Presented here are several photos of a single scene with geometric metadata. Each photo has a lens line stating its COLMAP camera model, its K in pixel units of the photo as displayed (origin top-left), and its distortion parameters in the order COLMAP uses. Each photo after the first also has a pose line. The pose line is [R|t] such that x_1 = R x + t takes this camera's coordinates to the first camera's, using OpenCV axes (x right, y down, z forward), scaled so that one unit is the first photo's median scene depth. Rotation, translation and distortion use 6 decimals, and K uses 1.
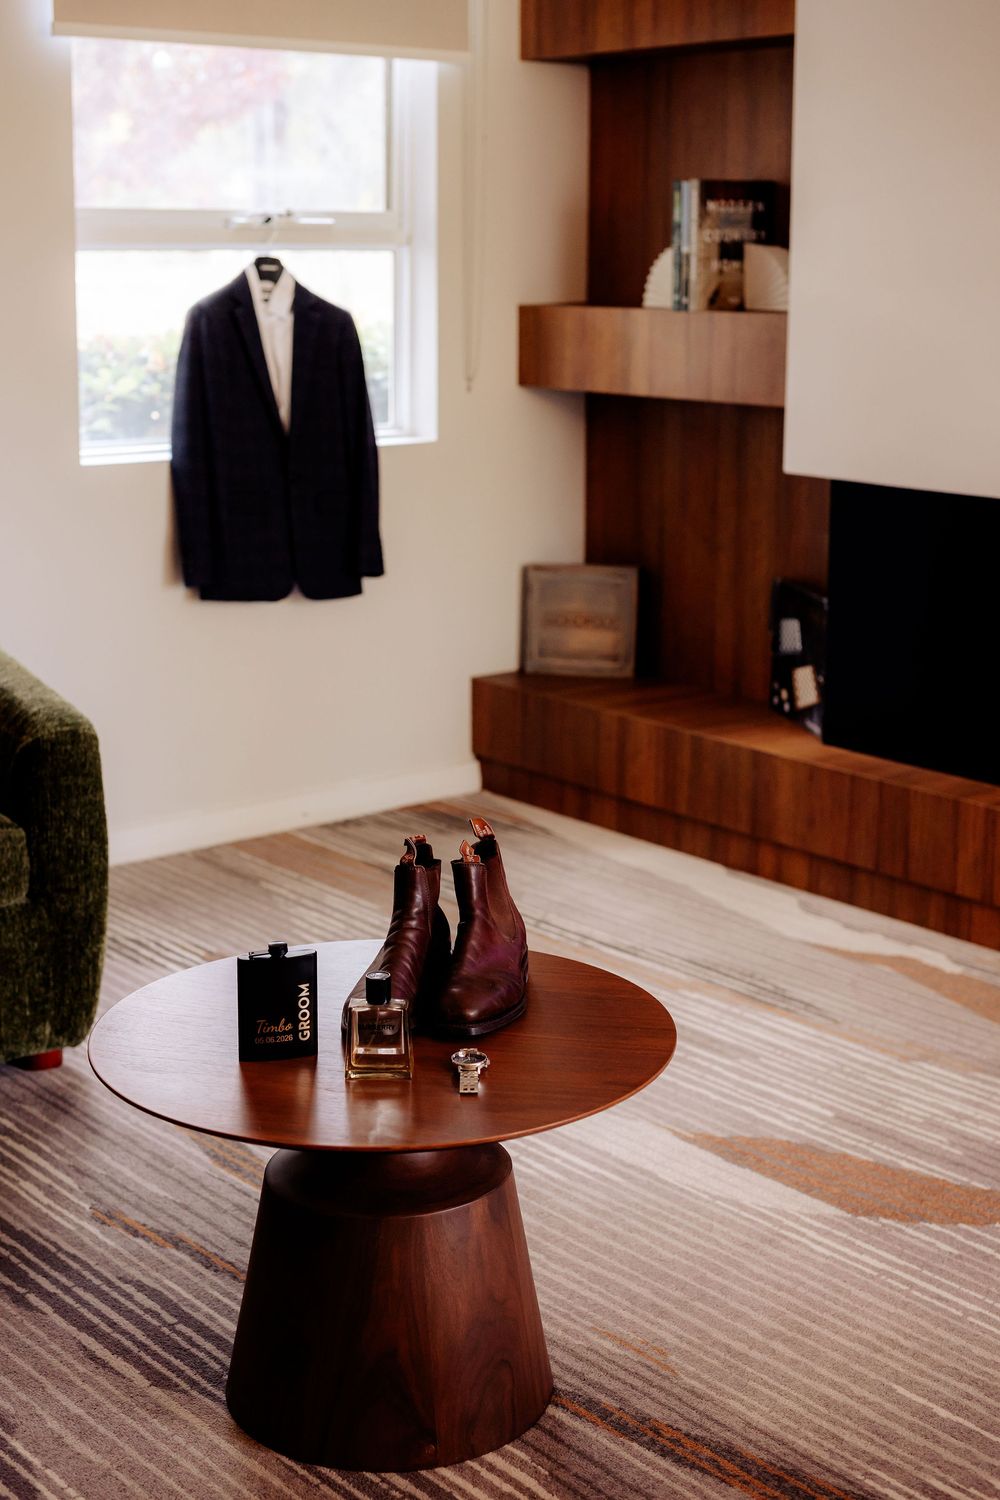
lens RADIAL K [[2167.7, 0, 497.3], [0, 2167.7, 577.1], [0, 0, 1]] dist [0.014044, -0.006004]
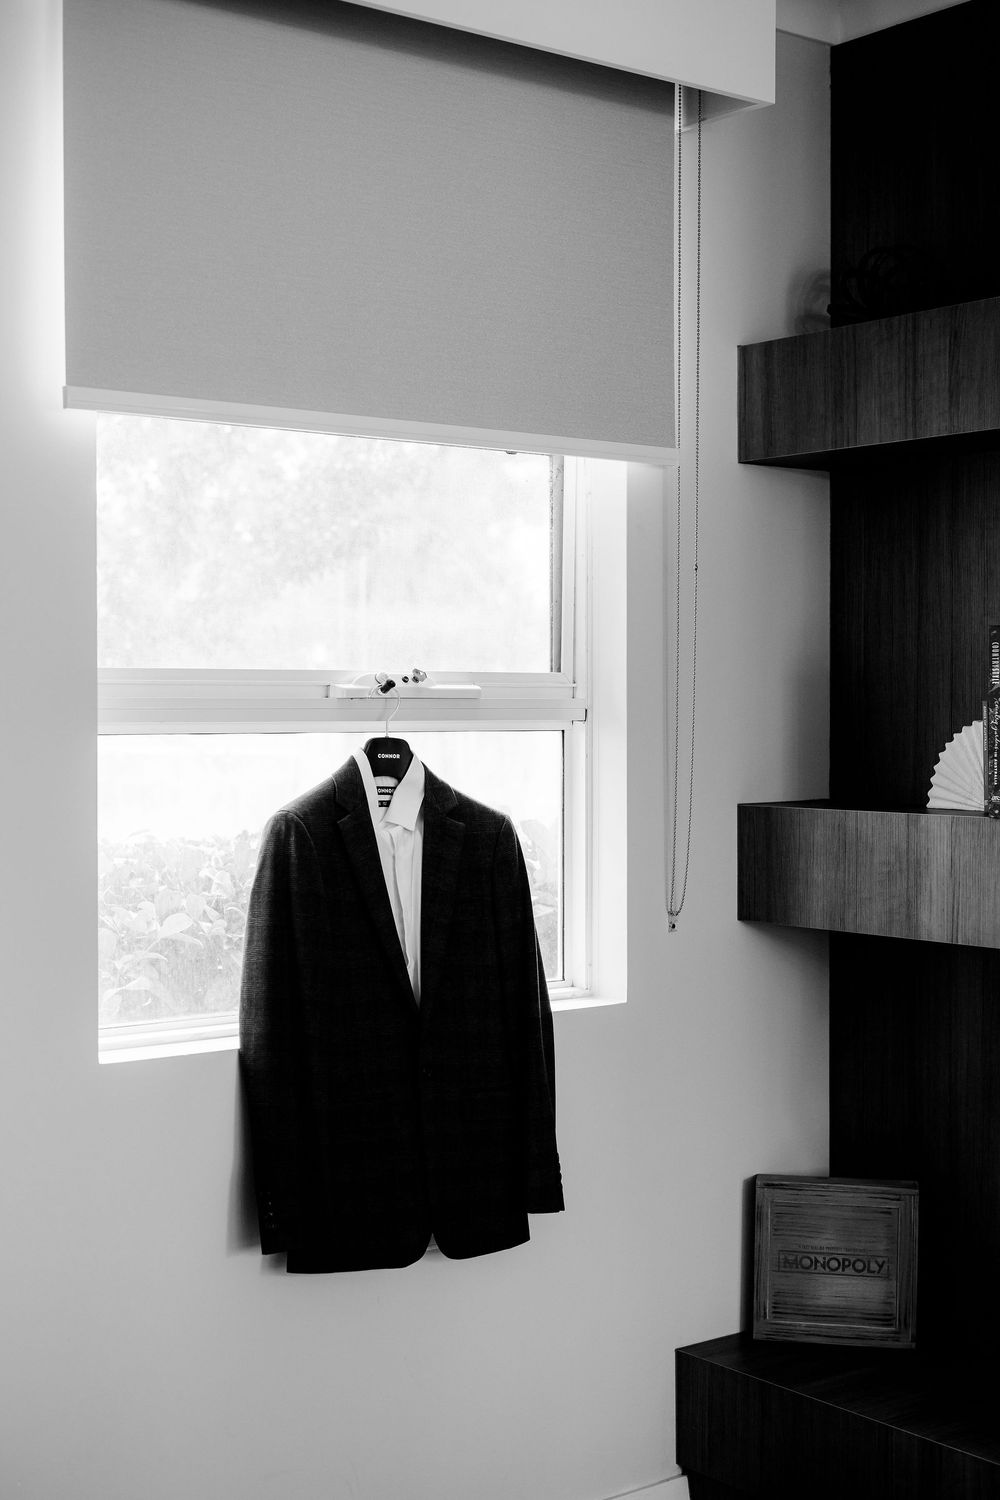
lens RADIAL K [[2086.0, 0, 499.7], [0, 2086.0, 768.1], [0, 0, 1]] dist [-0.003930, 0.003141]
pose [[0.999526, -0.002398, -0.030688, -0.083134], [-0.001397, 0.992396, -0.123074, -0.096311], [0.030750, 0.123059, 0.991923, 0.583066]]
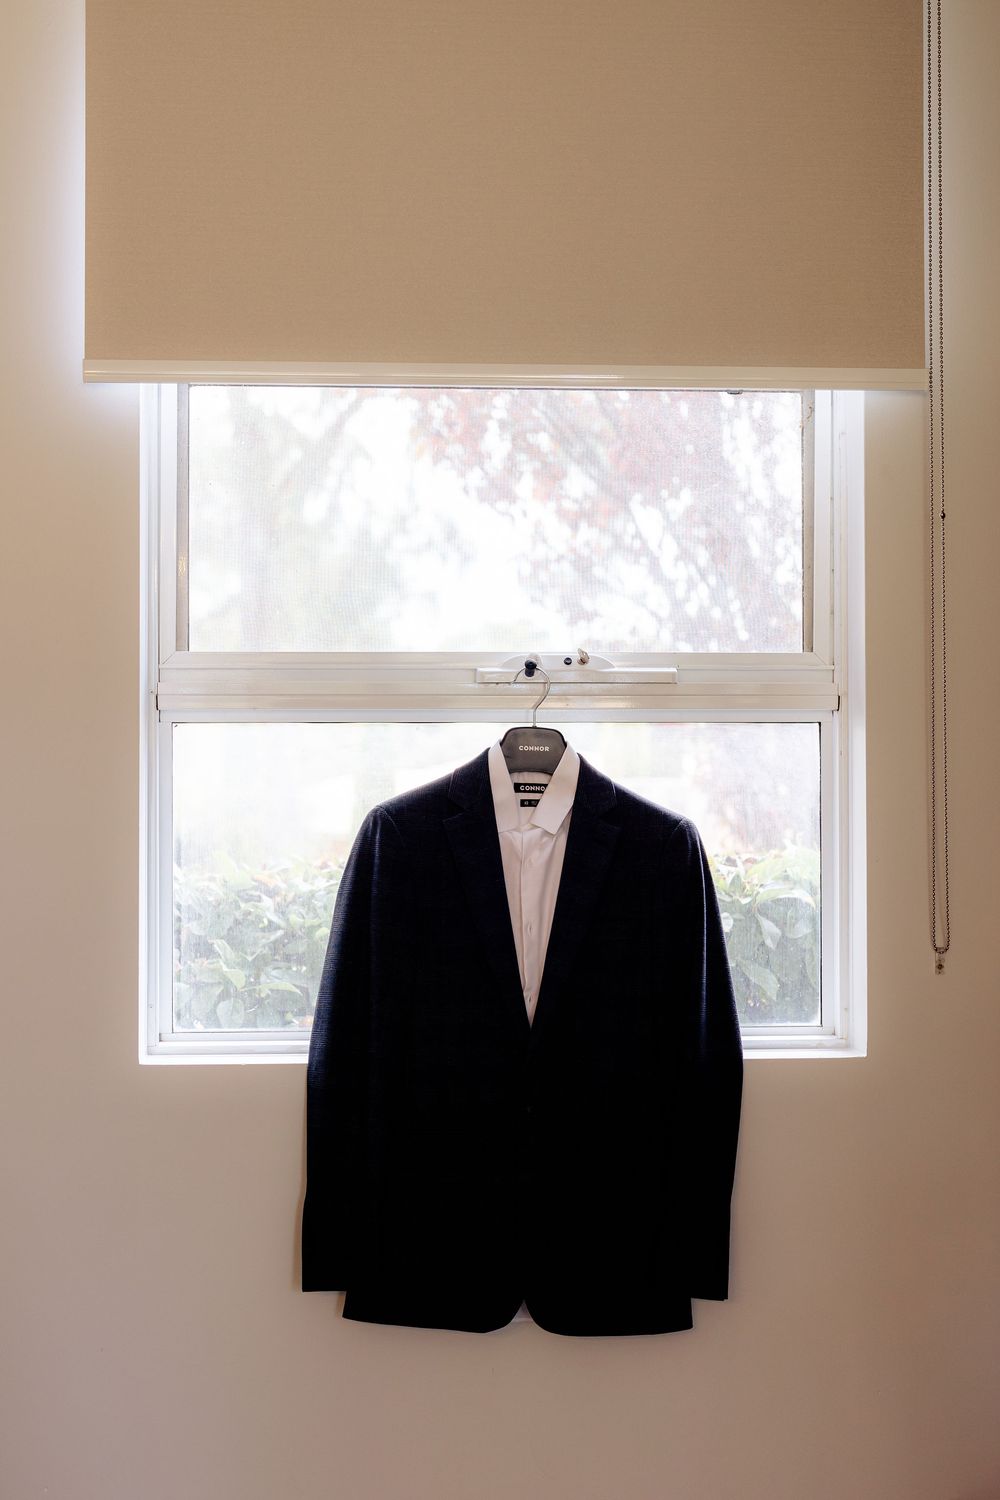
lens RADIAL K [[2302.8, 0, 484.9], [0, 2302.8, 743.5], [0, 0, 1]] dist [0.013342, -0.021466]
pose [[0.810442, -0.007240, -0.585774, 0.415735], [-0.084509, 0.988020, -0.129132, -0.100738], [0.579691, 0.154157, 0.800121, 0.800394]]
